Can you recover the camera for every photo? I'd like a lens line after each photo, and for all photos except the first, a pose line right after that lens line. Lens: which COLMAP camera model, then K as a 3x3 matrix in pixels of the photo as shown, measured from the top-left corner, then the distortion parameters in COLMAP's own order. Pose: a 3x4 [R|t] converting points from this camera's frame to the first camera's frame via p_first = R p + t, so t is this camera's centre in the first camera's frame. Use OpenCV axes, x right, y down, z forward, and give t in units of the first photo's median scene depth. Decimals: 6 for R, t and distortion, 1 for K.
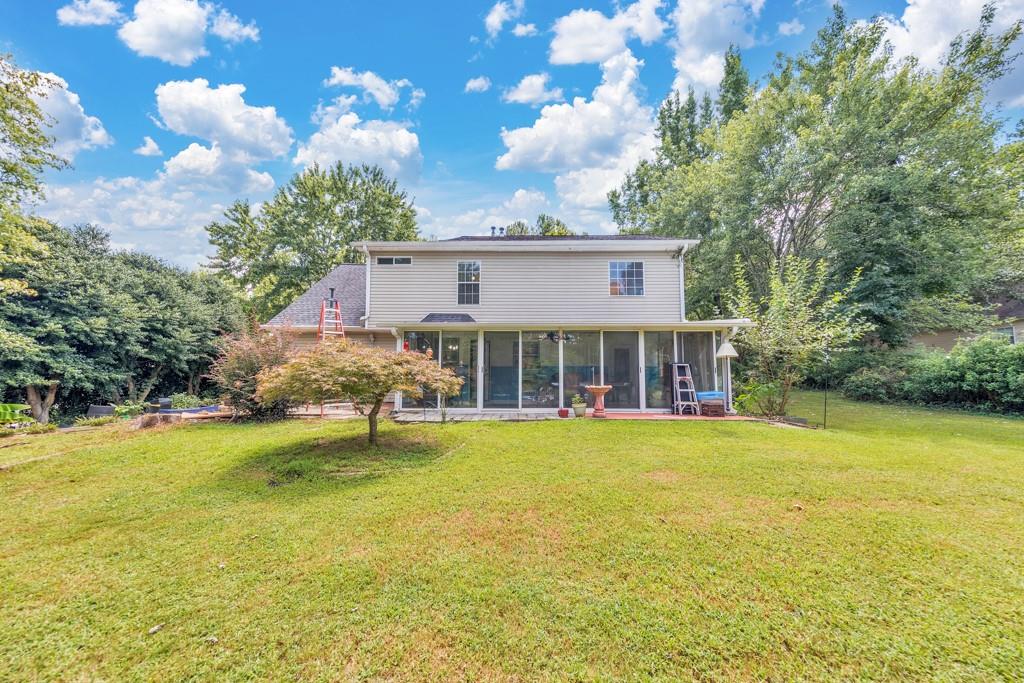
lens RADIAL K [[323.8, 0, 510.0], [0, 323.8, 346.2], [0, 0, 1]] dist [0.001006, 0.000040]
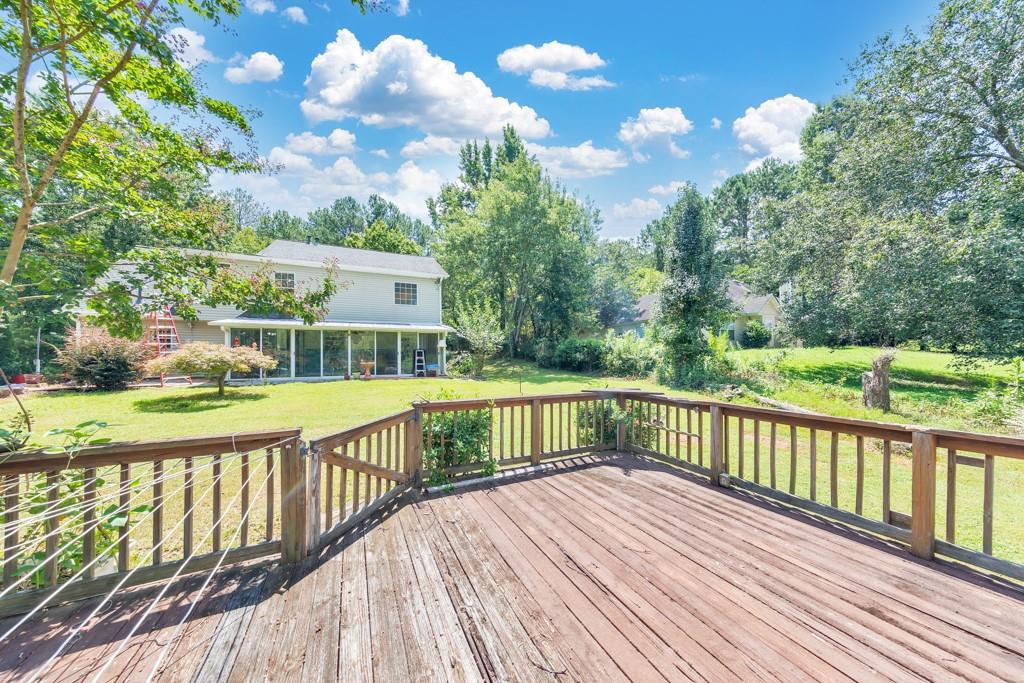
lens RADIAL K [[323.8, 0, 510.0], [0, 323.8, 346.2], [0, 0, 1]] dist [0.001006, 0.000040]
pose [[0.893224, 0.004336, 0.449591, 0.107922], [-0.040994, 0.996574, 0.071833, -0.091228], [-0.447740, -0.082594, 0.890341, -0.654897]]
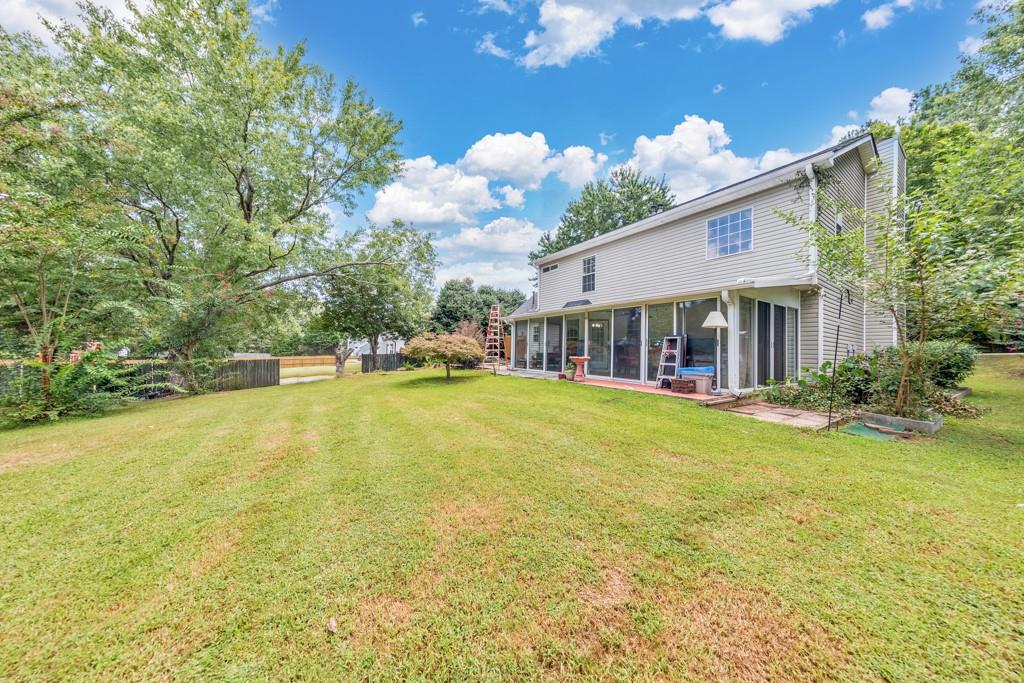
lens RADIAL K [[323.8, 0, 510.0], [0, 323.8, 346.2], [0, 0, 1]] dist [0.001006, 0.000040]
pose [[0.527084, 0.006498, -0.849789, 0.782055], [0.062746, 0.996944, 0.046542, 0.004730], [0.847494, -0.077852, 0.525065, 0.060114]]
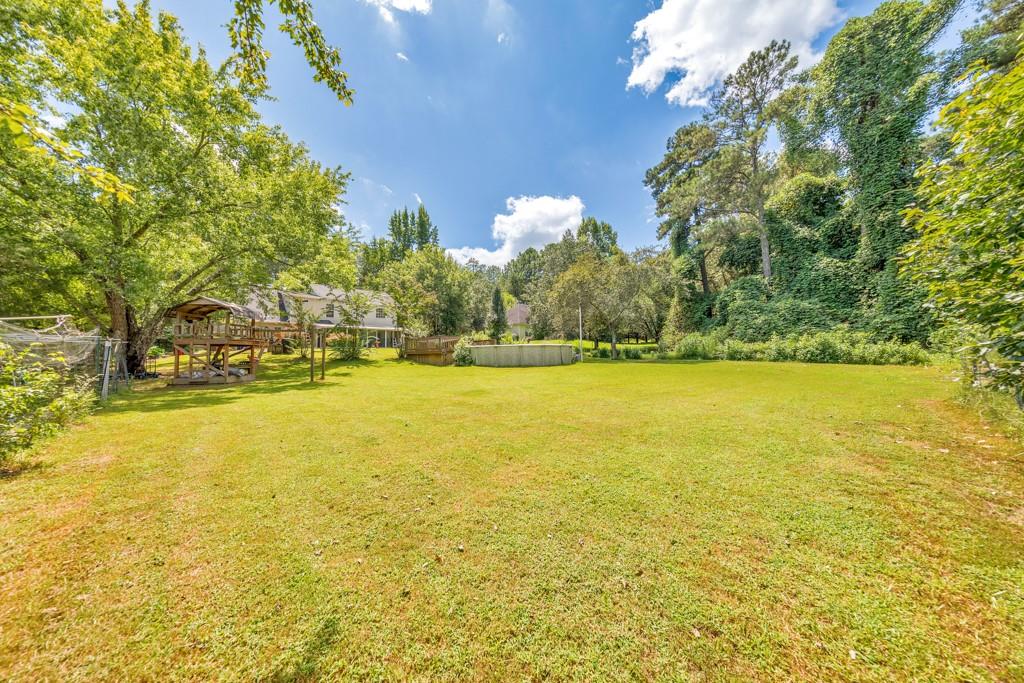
lens RADIAL K [[323.8, 0, 510.0], [0, 323.8, 346.2], [0, 0, 1]] dist [0.001006, 0.000040]
pose [[0.687357, 0.003279, 0.726312, -1.182093], [-0.061718, 0.996637, 0.053909, -0.127850], [-0.723693, -0.081881, 0.685247, -2.352292]]
